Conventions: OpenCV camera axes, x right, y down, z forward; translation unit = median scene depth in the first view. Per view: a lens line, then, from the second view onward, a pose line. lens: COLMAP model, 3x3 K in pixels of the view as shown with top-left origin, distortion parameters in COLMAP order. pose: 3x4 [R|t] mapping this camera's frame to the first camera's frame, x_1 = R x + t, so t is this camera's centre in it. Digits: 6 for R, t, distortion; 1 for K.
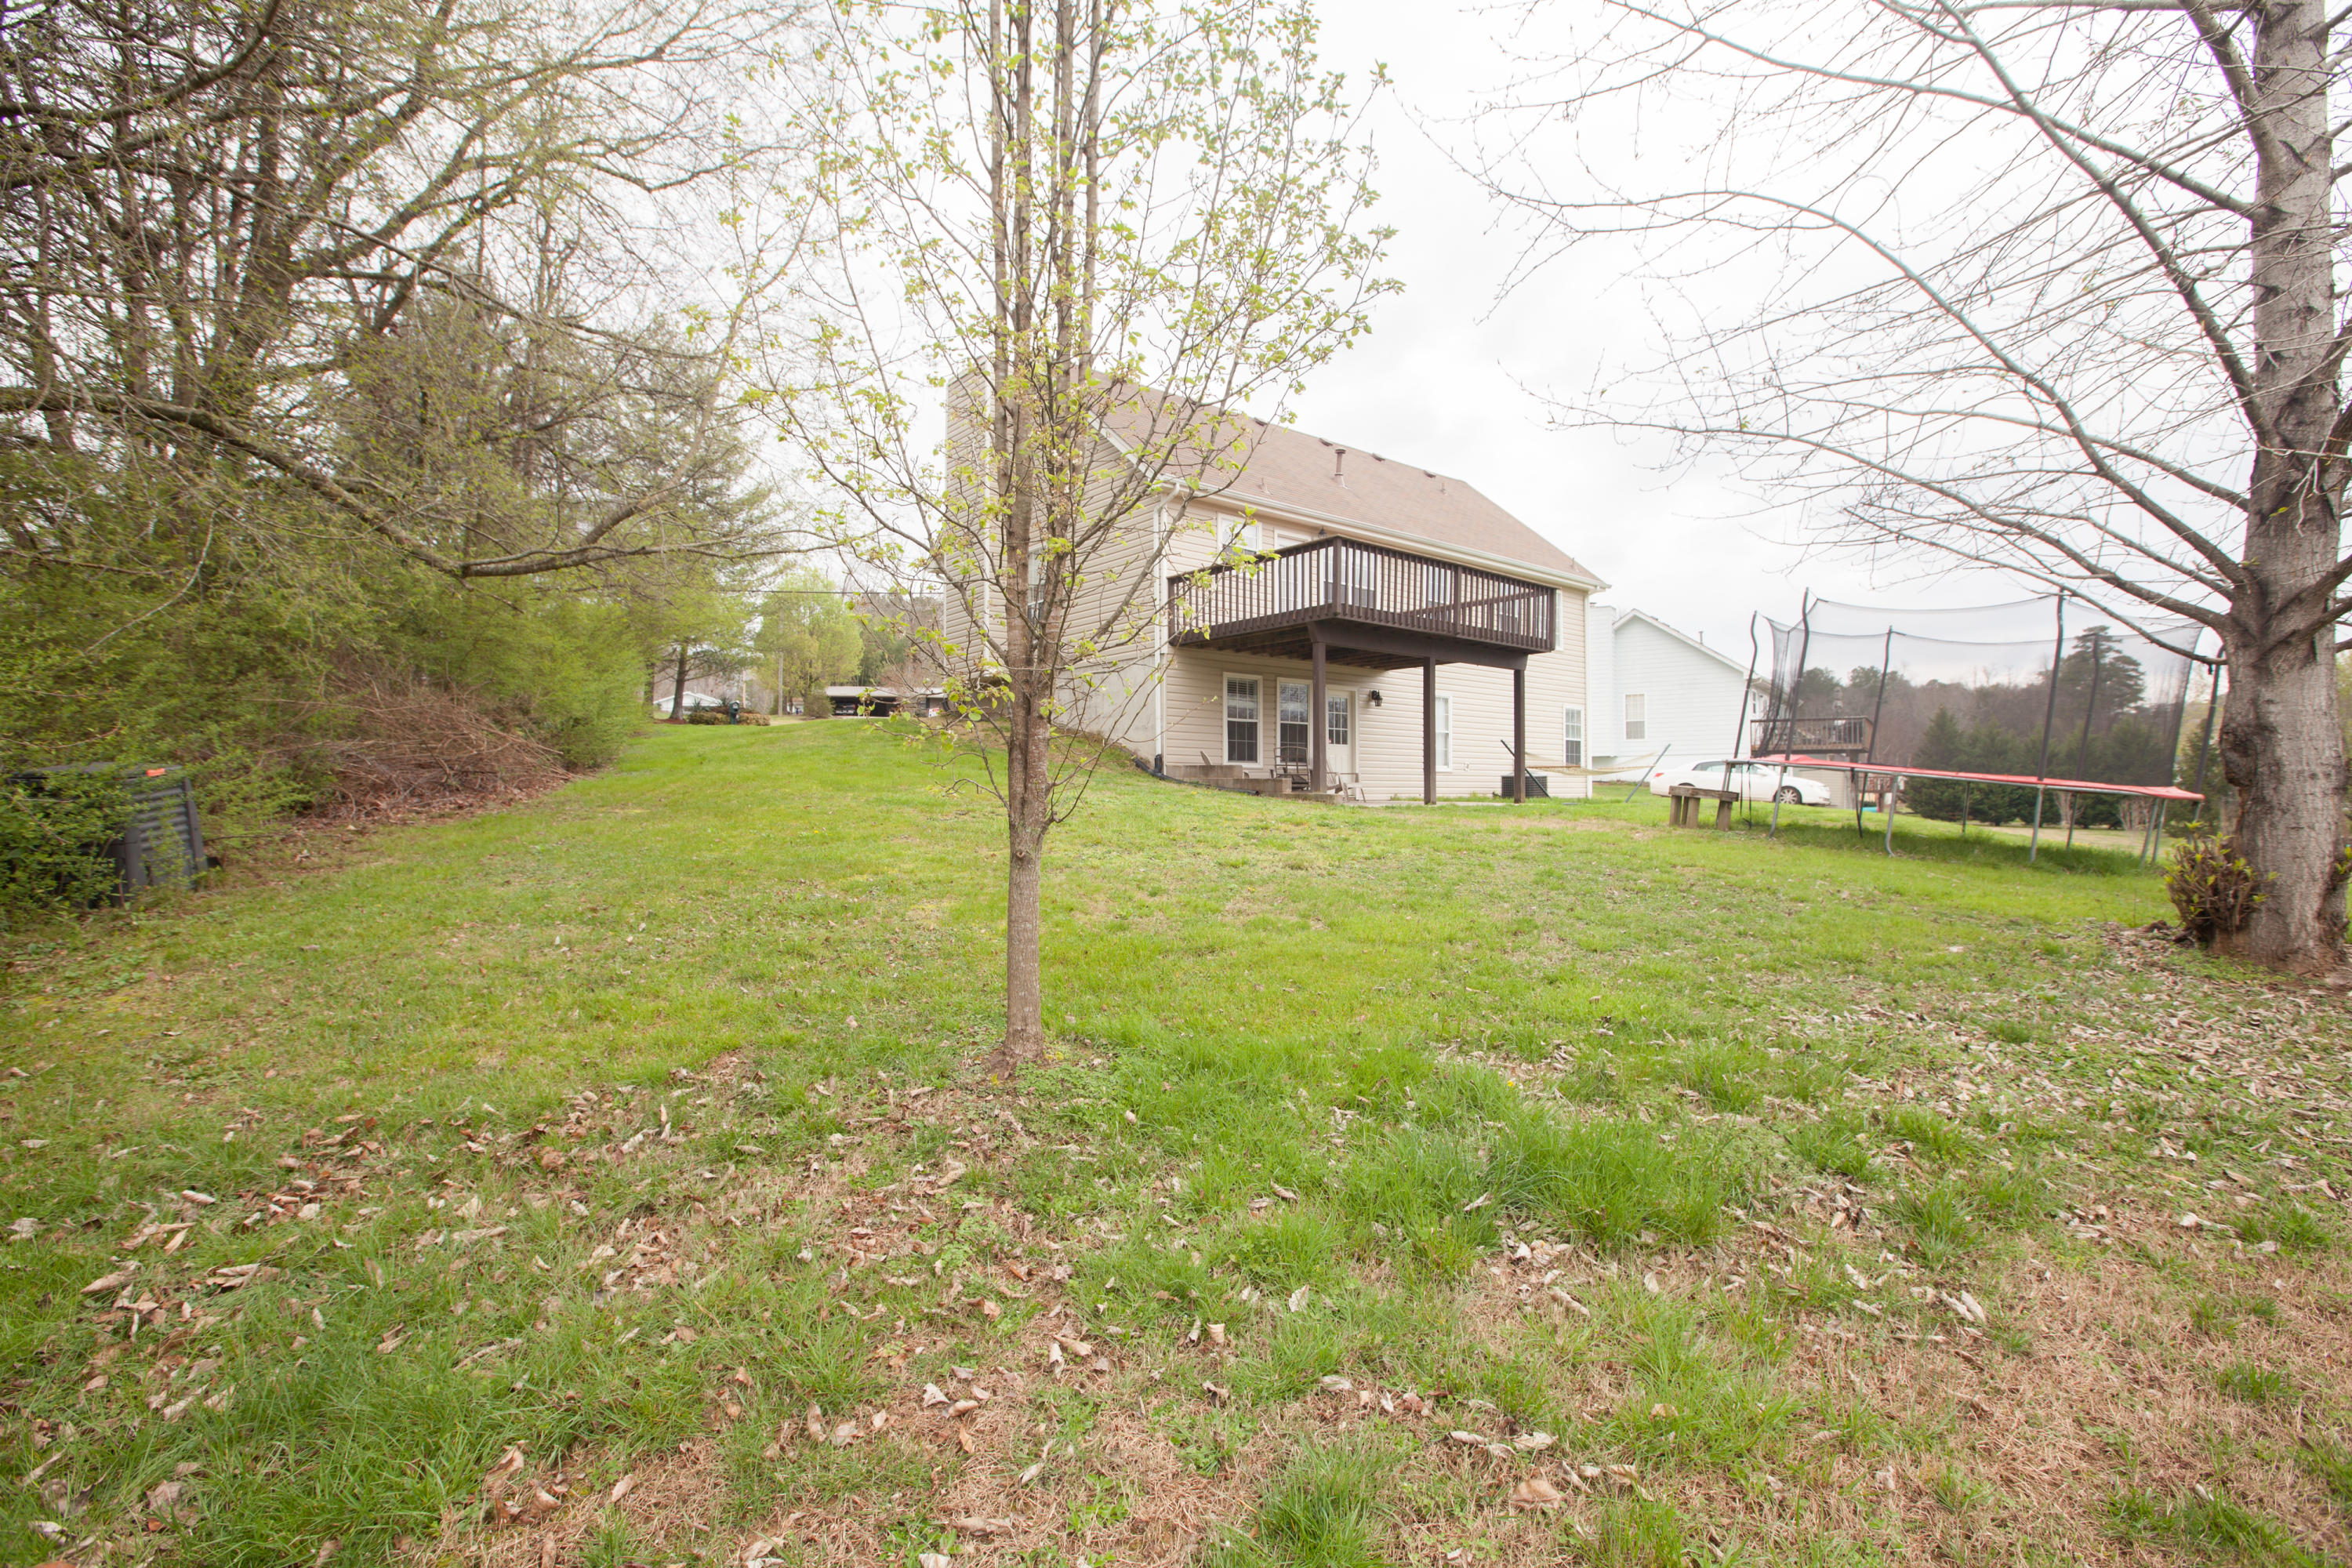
lens RADIAL K [[1061.2, 0, 1176.0], [0, 1061.2, 784.0], [0, 0, 1]] dist [-0.043032, 0.011387]
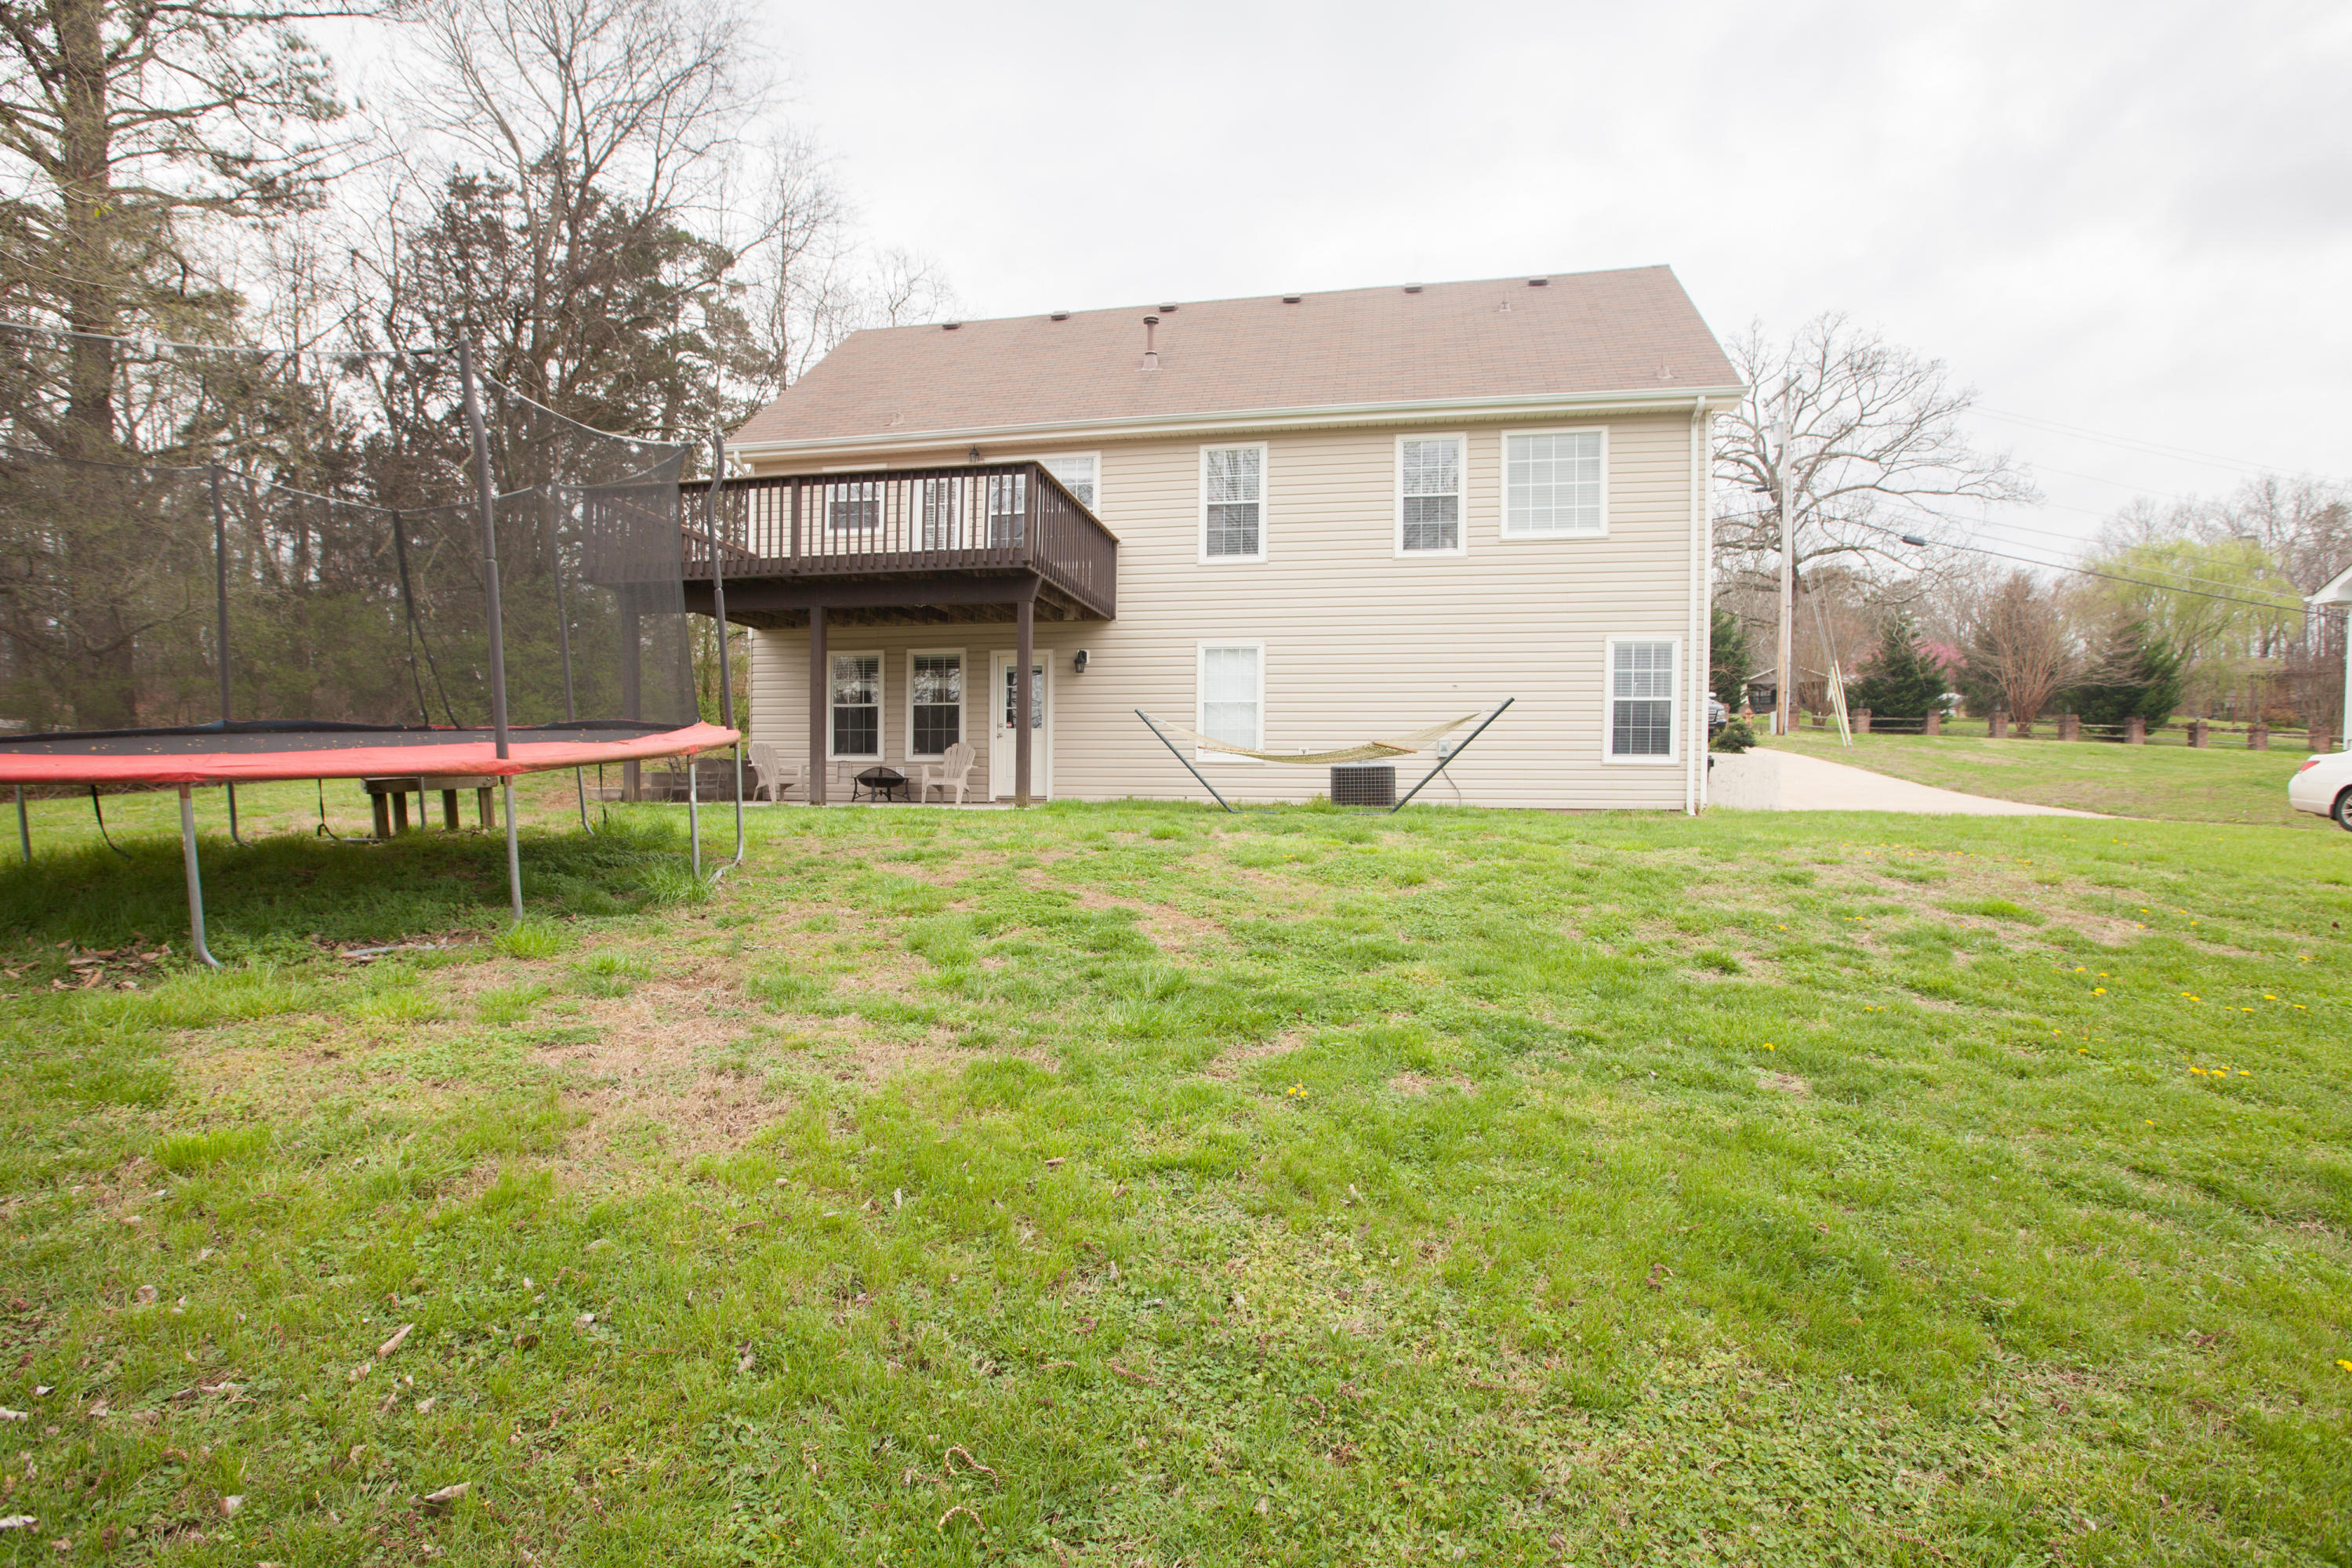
lens RADIAL K [[1061.2, 0, 1176.0], [0, 1061.2, 784.0], [0, 0, 1]] dist [-0.043032, 0.011387]
pose [[0.592425, 0.009909, -0.805565, 0.848857], [-0.010087, 0.999937, 0.004882, -0.003406], [0.805562, 0.005234, 0.592488, 0.662494]]
